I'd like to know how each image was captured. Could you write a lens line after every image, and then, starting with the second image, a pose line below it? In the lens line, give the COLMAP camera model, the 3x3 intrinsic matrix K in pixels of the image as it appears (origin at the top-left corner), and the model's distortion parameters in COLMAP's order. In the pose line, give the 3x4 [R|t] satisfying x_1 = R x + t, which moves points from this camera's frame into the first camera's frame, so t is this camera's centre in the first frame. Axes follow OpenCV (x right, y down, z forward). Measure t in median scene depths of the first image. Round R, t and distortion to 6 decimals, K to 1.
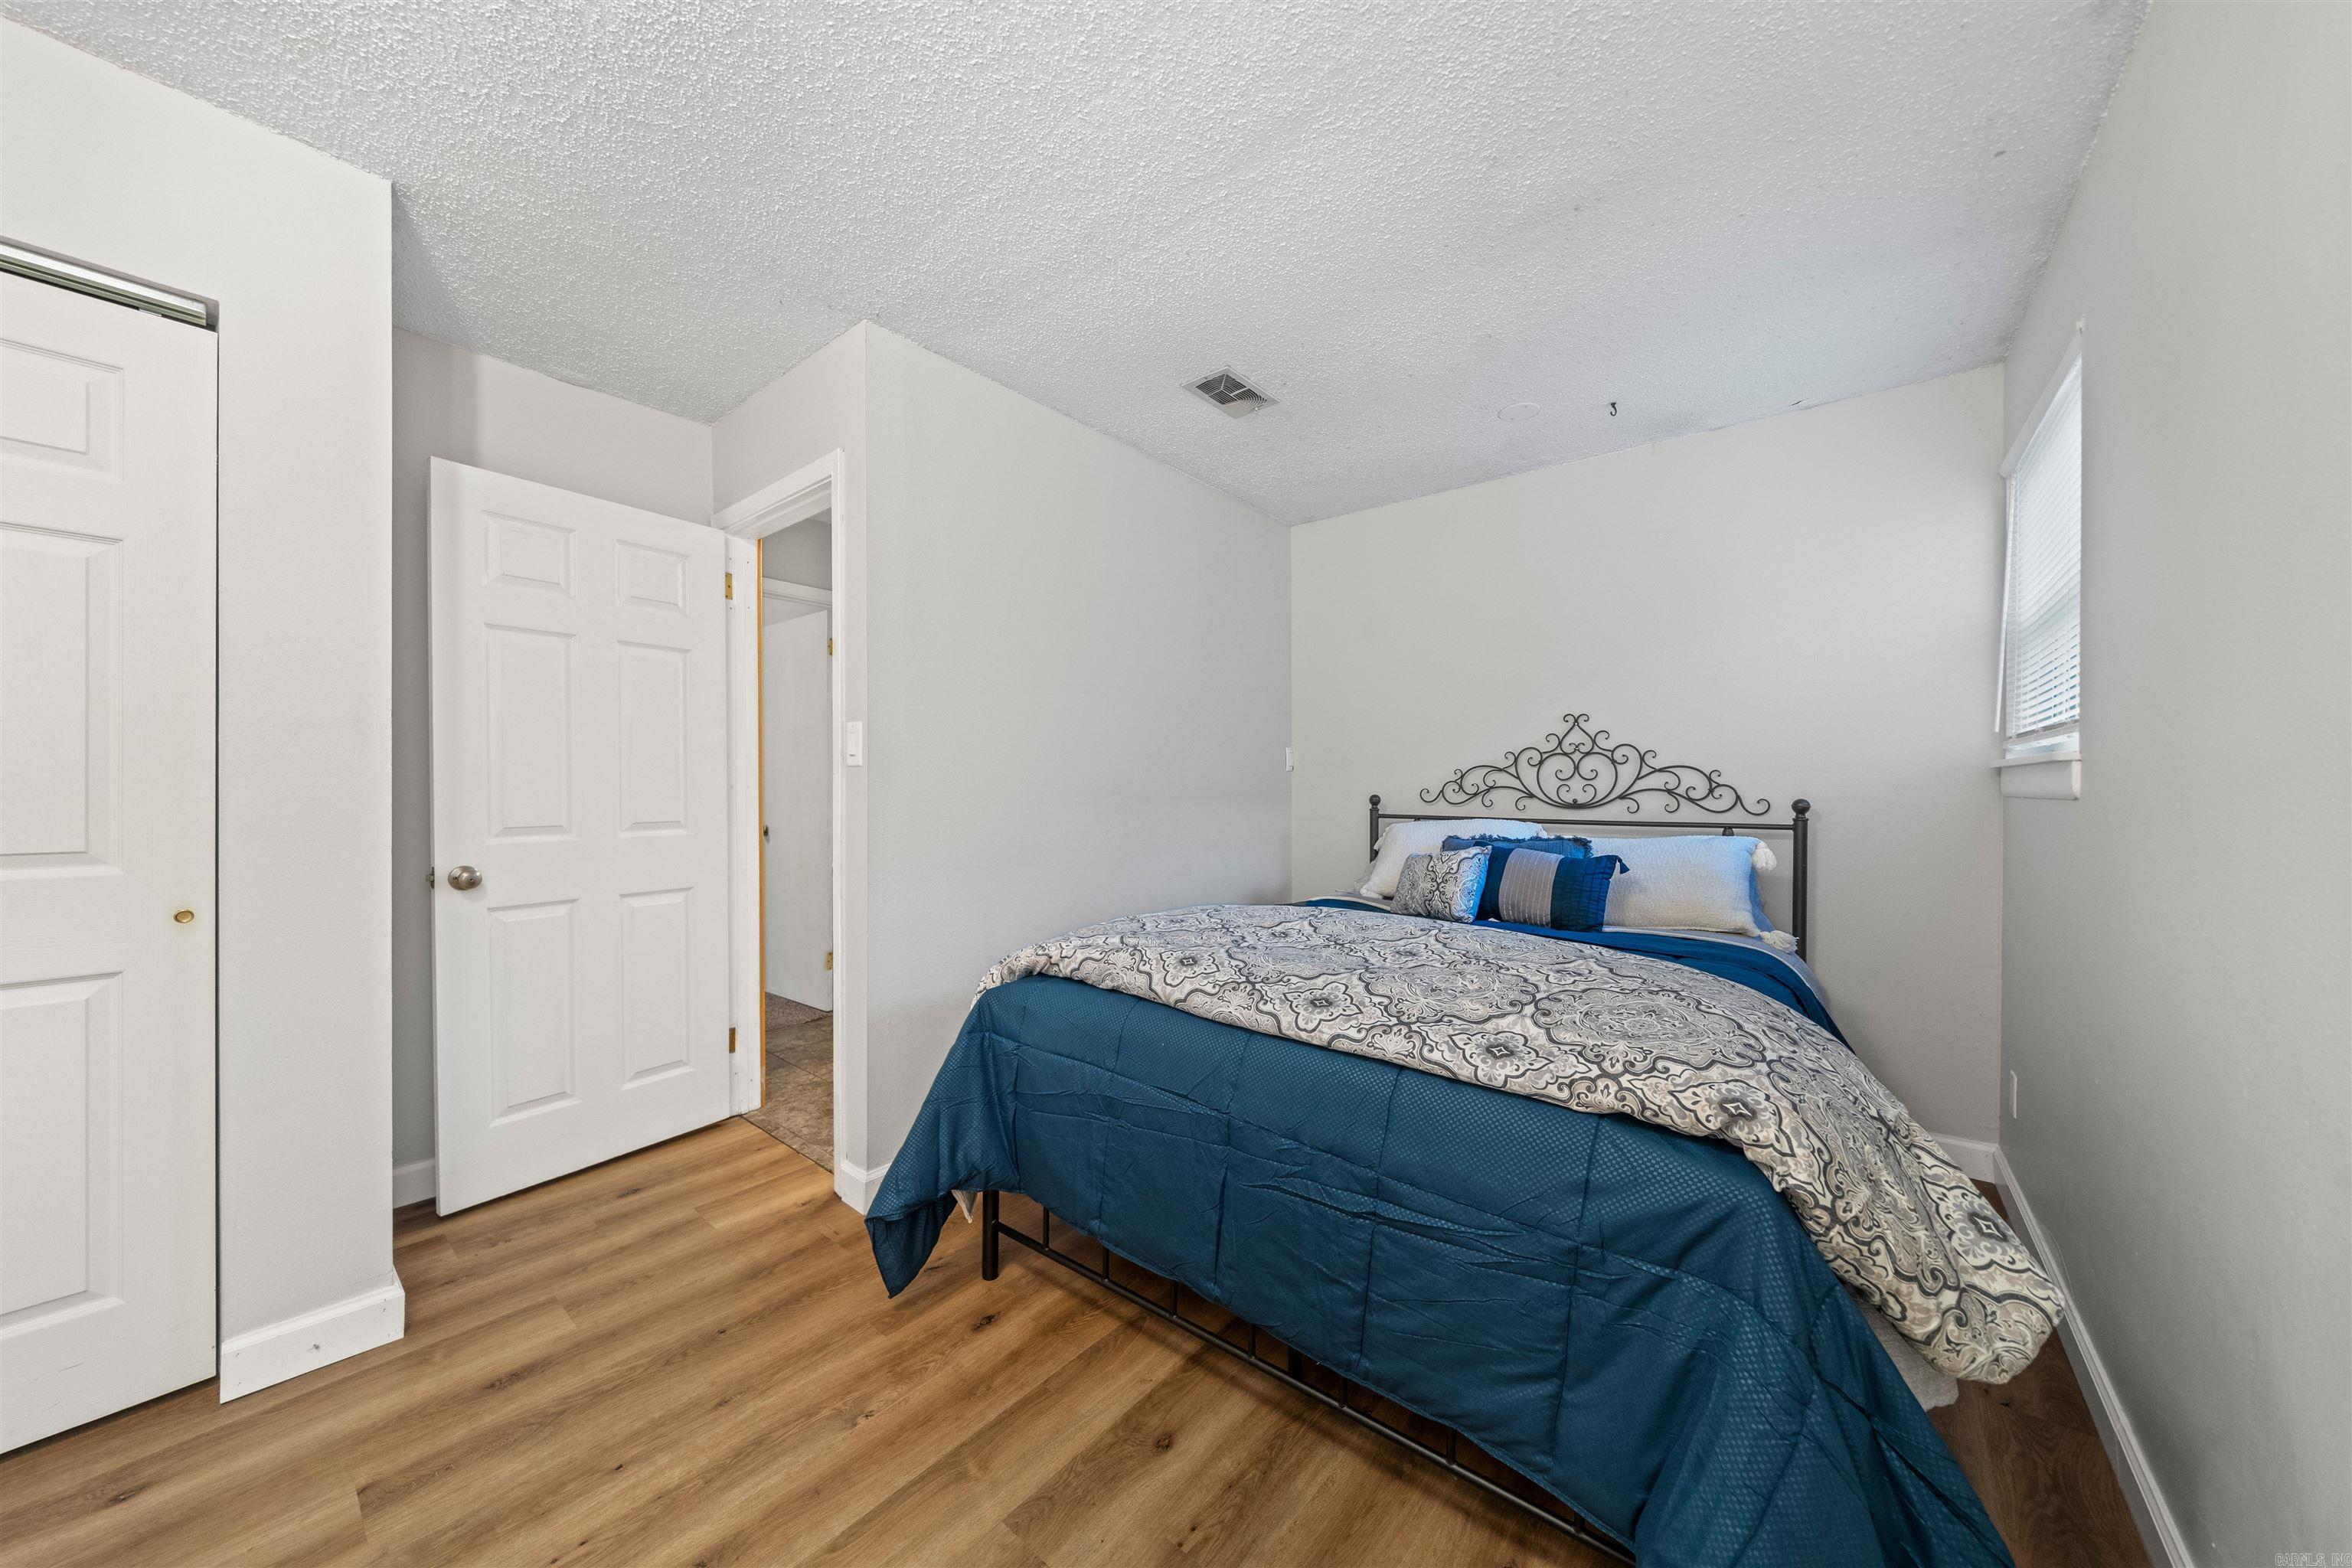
lens RADIAL K [[808.1, 0, 1182.1], [0, 808.1, 792.9], [0, 0, 1]] dist [-0.002214, -0.000176]
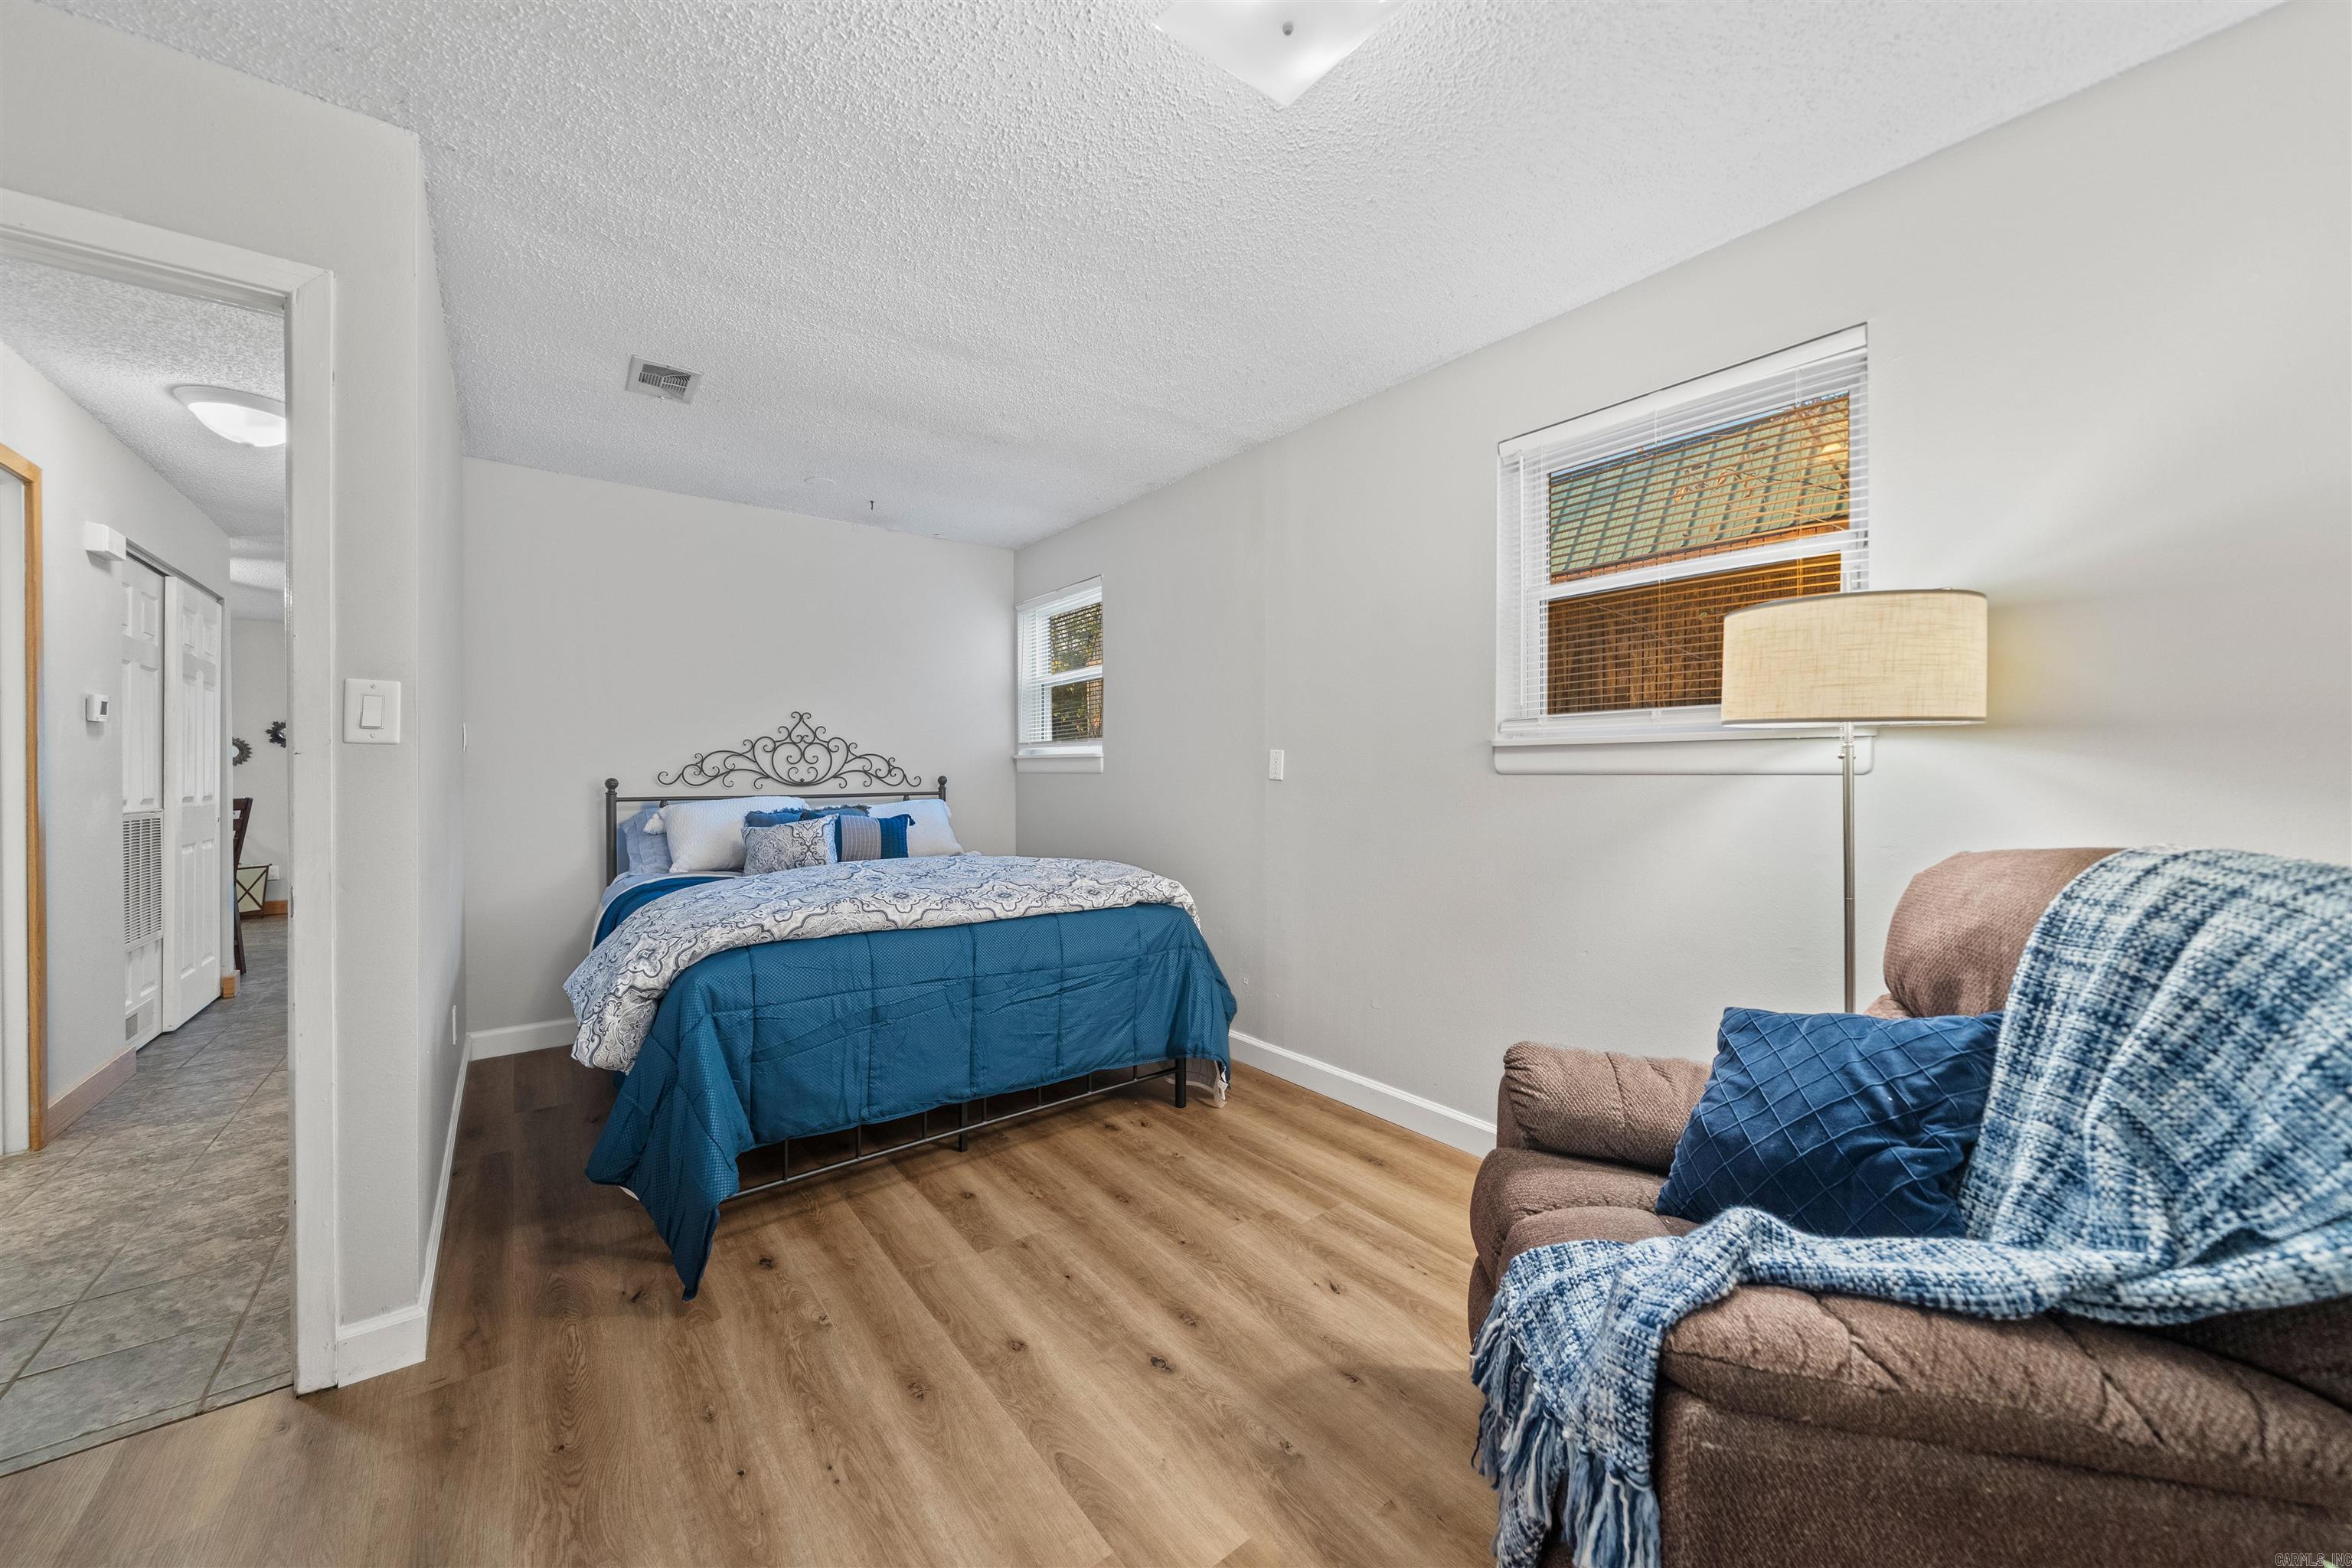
lens RADIAL K [[865.6, 0, 1203.2], [0, 865.6, 777.7], [0, 0, 1]] dist [0.000769, 0.000083]
pose [[0.189993, -0.013884, 0.981687, -1.238161], [0.009840, 0.999877, 0.012237, -0.007288], [-0.981736, 0.007335, 0.190106, 0.190240]]
